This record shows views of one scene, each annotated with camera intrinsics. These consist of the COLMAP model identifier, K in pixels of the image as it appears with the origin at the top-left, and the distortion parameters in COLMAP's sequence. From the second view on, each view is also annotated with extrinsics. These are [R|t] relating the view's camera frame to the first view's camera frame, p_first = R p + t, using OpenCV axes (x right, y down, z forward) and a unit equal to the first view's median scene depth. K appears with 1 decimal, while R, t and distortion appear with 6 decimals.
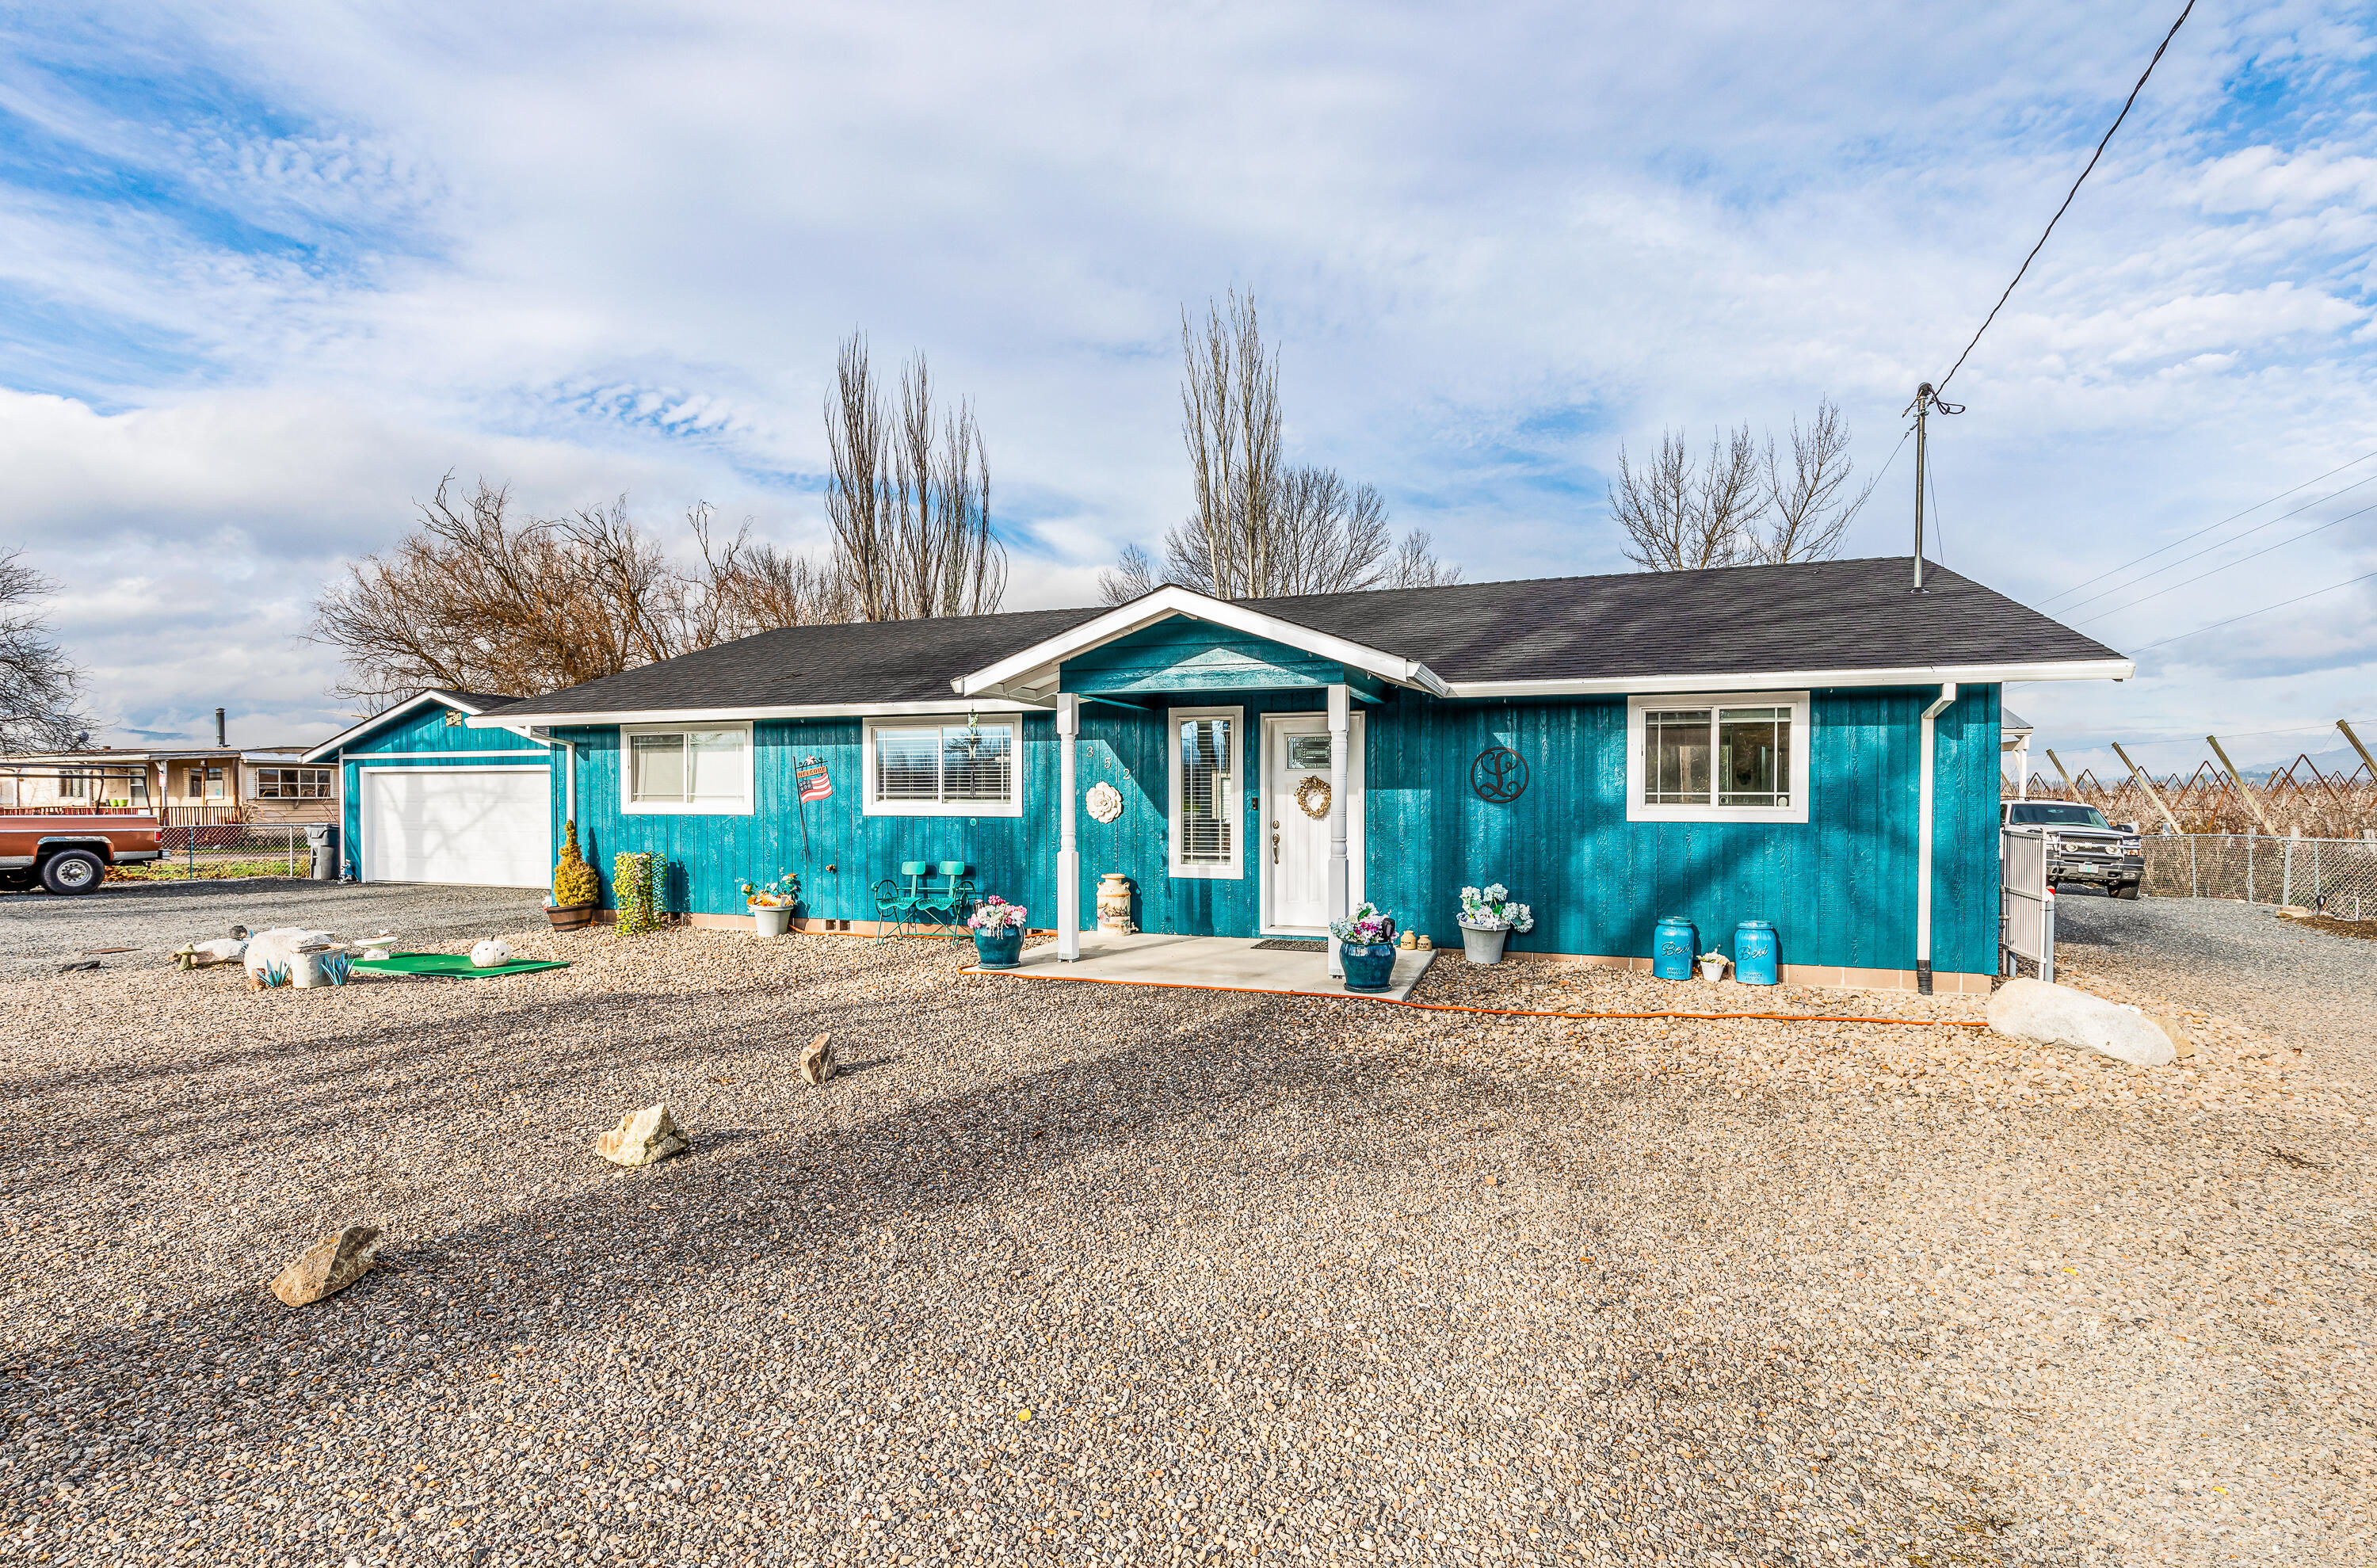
lens RADIAL K [[1111.2, 0, 1183.8], [0, 1111.2, 905.3], [0, 0, 1]] dist [0.003108, -0.000478]
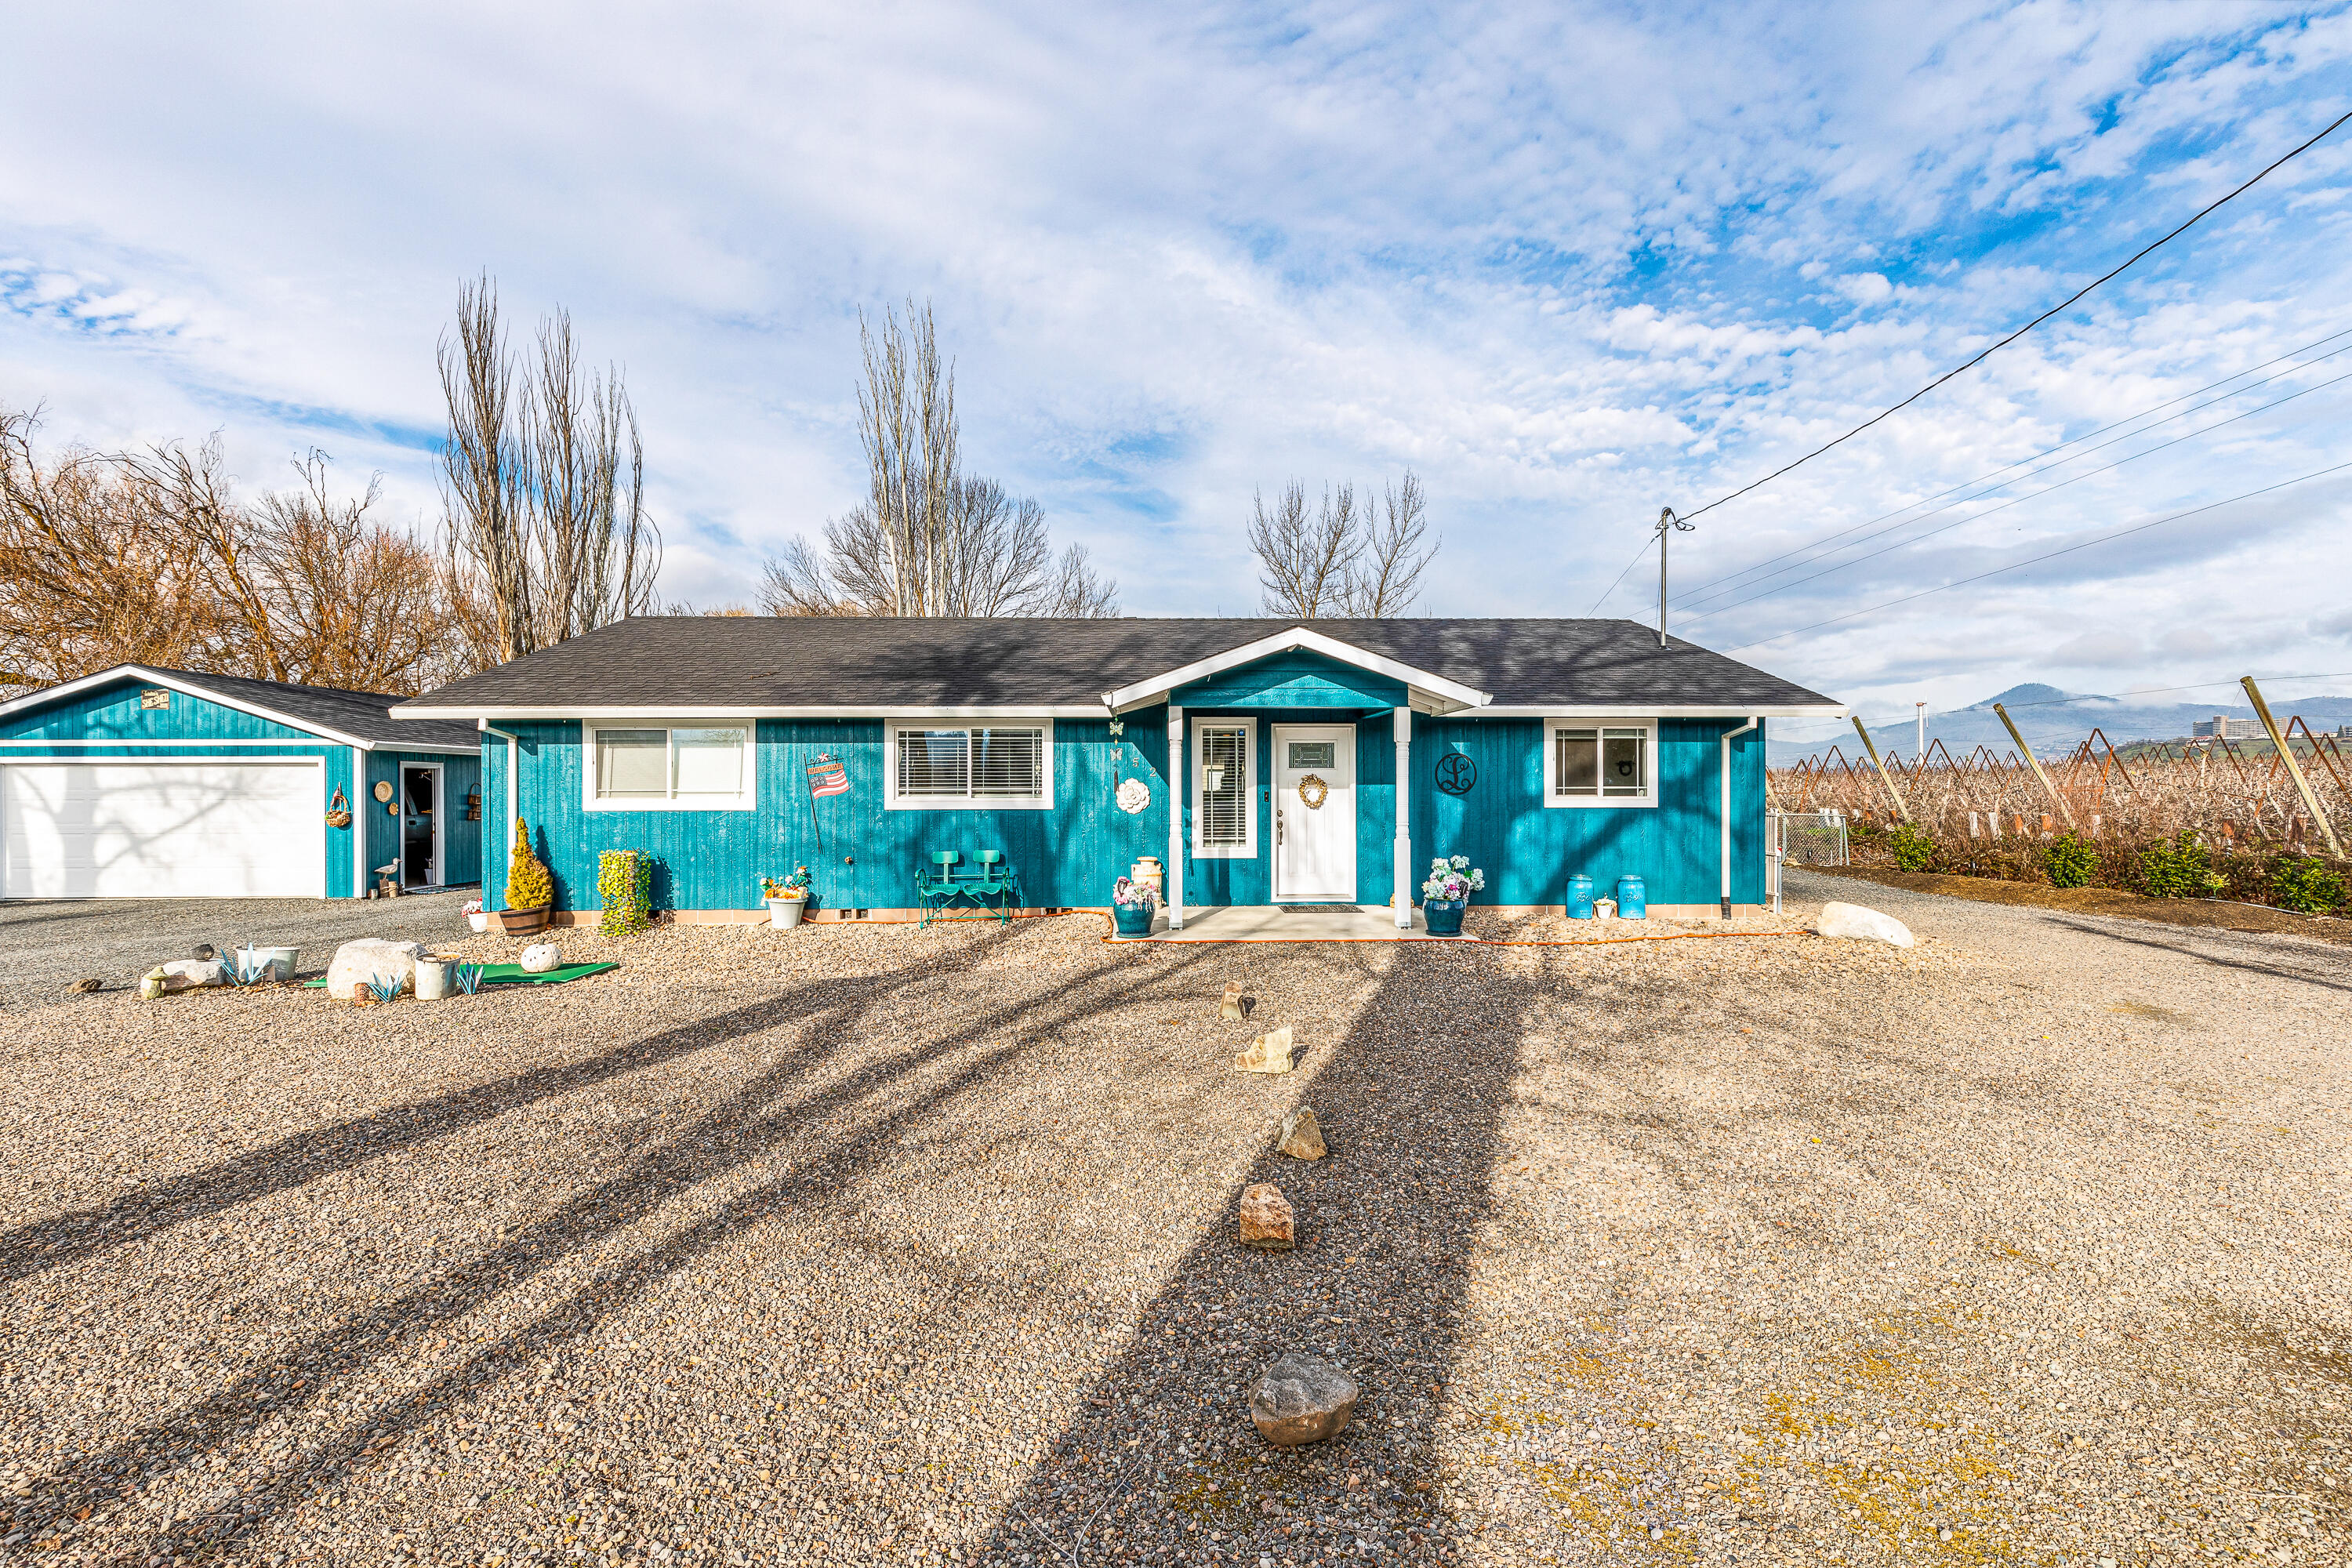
lens RADIAL K [[1066.9, 0, 1183.6], [0, 1066.9, 921.7], [0, 0, 1]] dist [0.001844, 0.001160]
pose [[0.927661, -0.049849, 0.370081, -0.238387], [0.039364, 0.998582, 0.035835, 0.000665], [-0.371342, -0.018675, 0.928308, -0.036370]]
